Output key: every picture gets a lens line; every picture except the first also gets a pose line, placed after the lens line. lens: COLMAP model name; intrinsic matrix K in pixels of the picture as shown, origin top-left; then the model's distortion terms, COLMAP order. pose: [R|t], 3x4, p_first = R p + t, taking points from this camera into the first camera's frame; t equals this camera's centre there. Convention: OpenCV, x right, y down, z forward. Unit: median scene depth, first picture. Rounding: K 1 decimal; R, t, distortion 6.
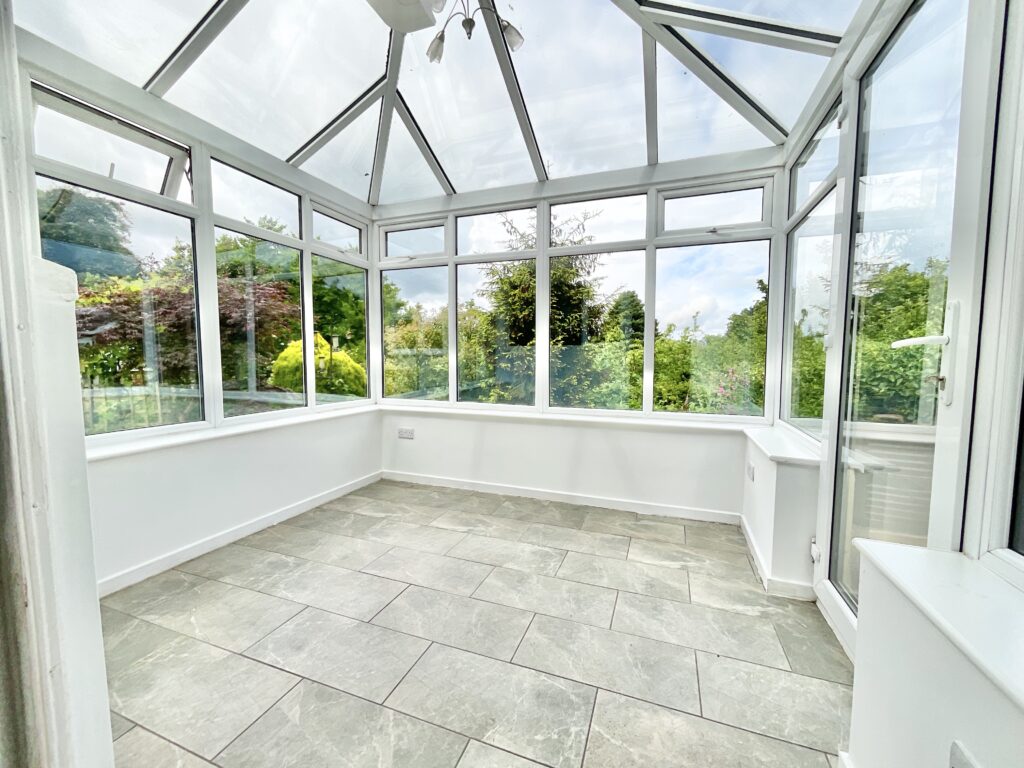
lens RADIAL K [[416.1, 0, 517.5], [0, 416.1, 382.5], [0, 0, 1]] dist [0.002735, 0.000866]
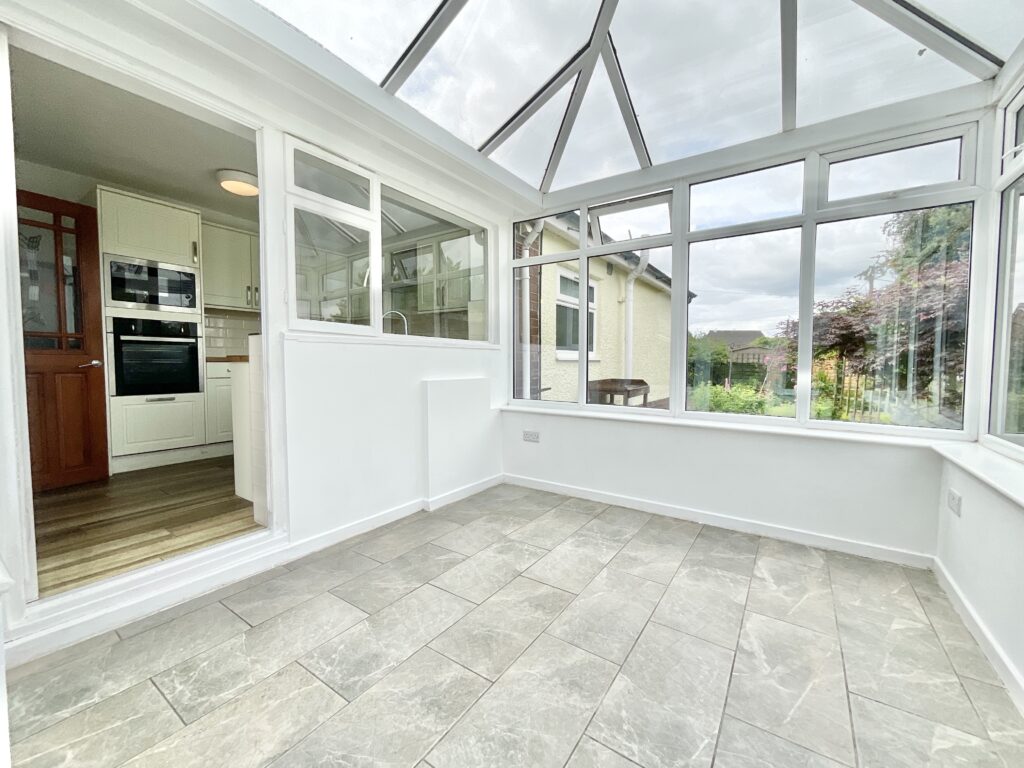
lens RADIAL K [[416.1, 0, 516.2], [0, 416.1, 391.6], [0, 0, 1]] dist [0.002735, 0.000866]
pose [[-0.244868, 0.059342, -0.967739, 0.533113], [-0.065995, 0.994790, 0.077700, -0.030715], [0.967308, 0.082892, -0.239676, 0.845470]]
